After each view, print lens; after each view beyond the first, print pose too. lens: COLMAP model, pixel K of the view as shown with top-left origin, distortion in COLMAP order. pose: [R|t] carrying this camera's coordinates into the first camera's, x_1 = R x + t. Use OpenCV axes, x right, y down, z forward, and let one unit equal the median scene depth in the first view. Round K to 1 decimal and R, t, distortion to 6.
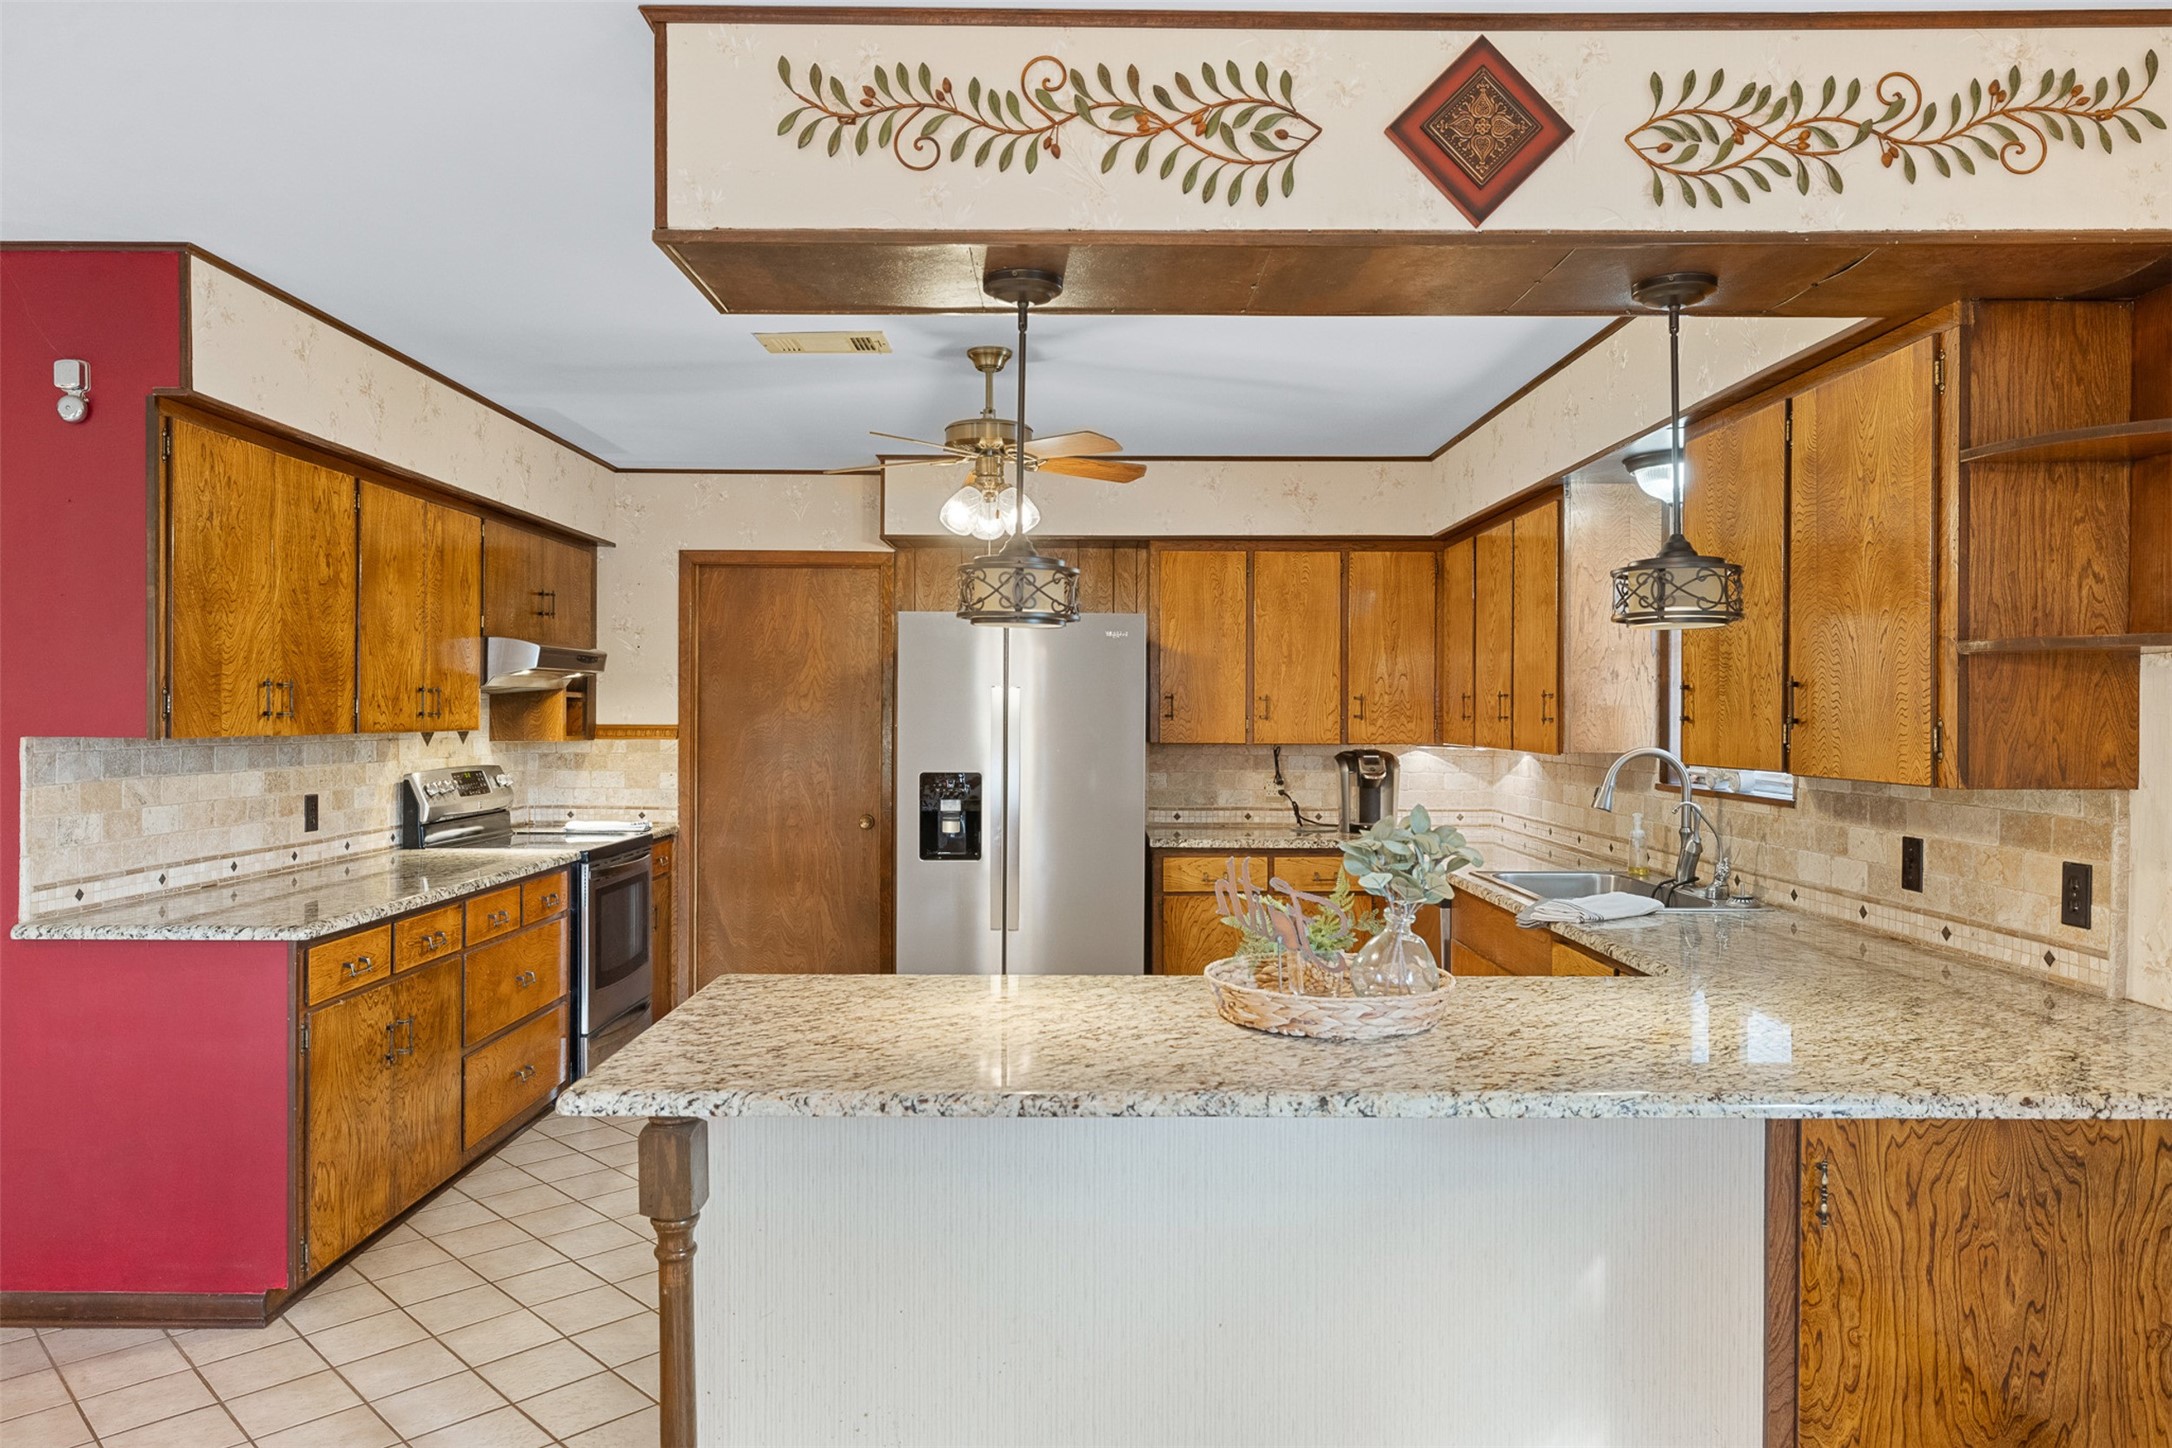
lens RADIAL K [[1408.0, 0, 1081.7], [0, 1408.0, 718.1], [0, 0, 1]] dist [0.003311, -0.004722]
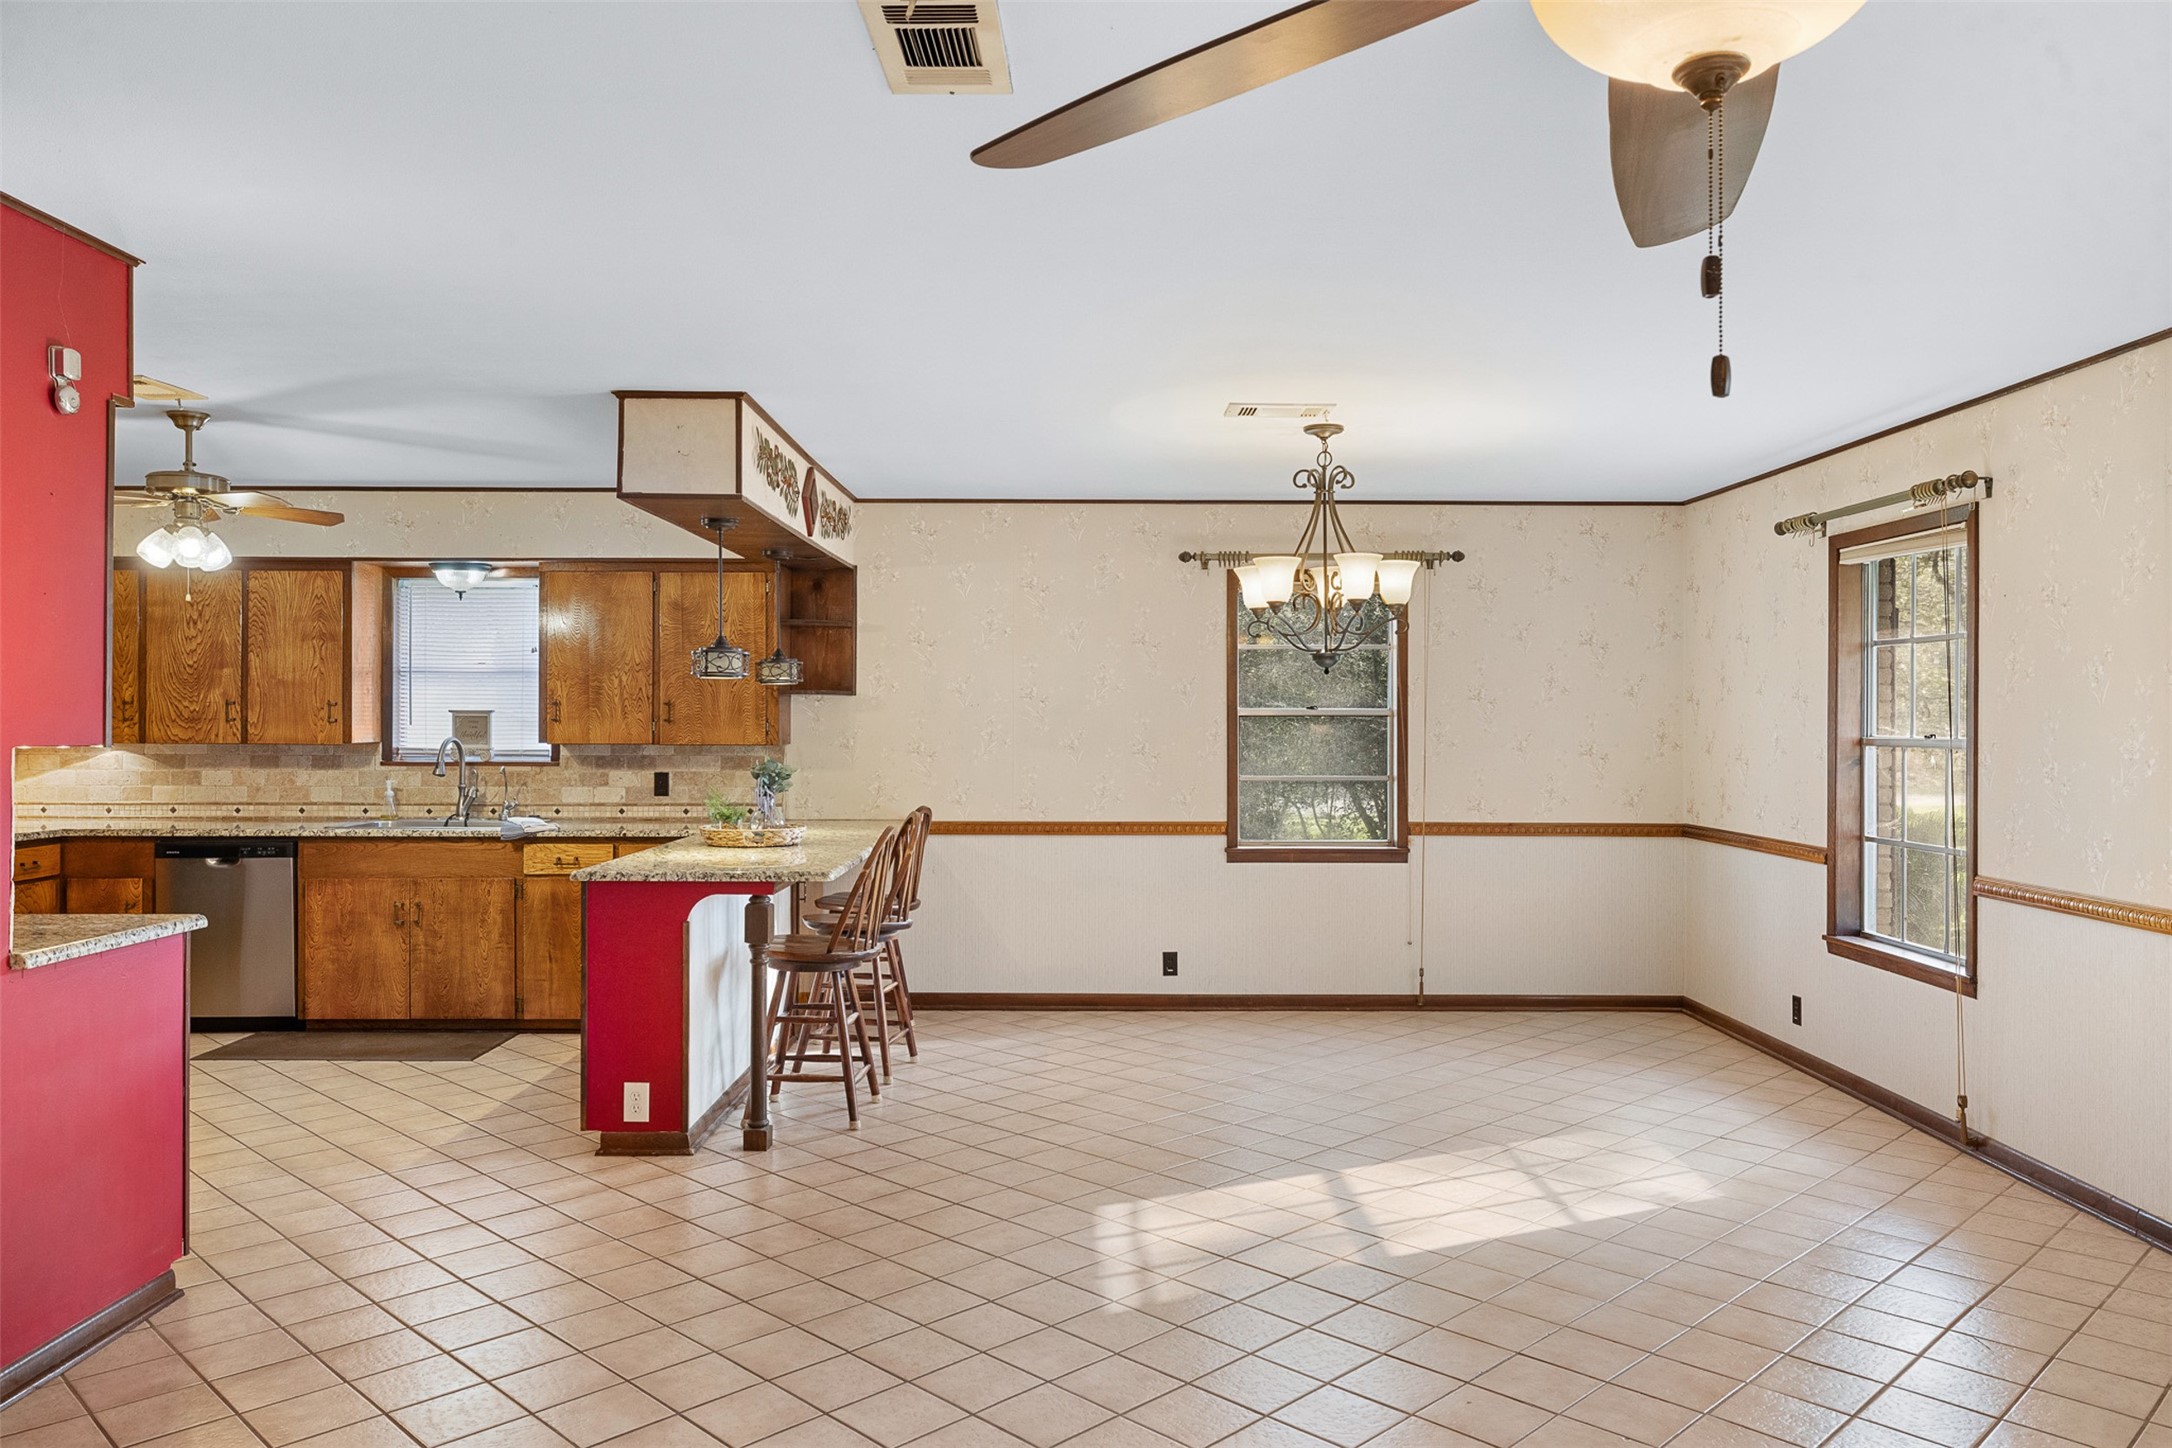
lens RADIAL K [[1534.9, 0, 1095.6], [0, 1534.9, 712.1], [0, 0, 1]] dist [-0.010072, 0.006762]
pose [[-0.007118, 0.000388, 0.999975, -1.897988], [0.001908, 0.999998, -0.000375, -0.008362], [-0.999973, 0.001906, -0.007118, 0.341214]]
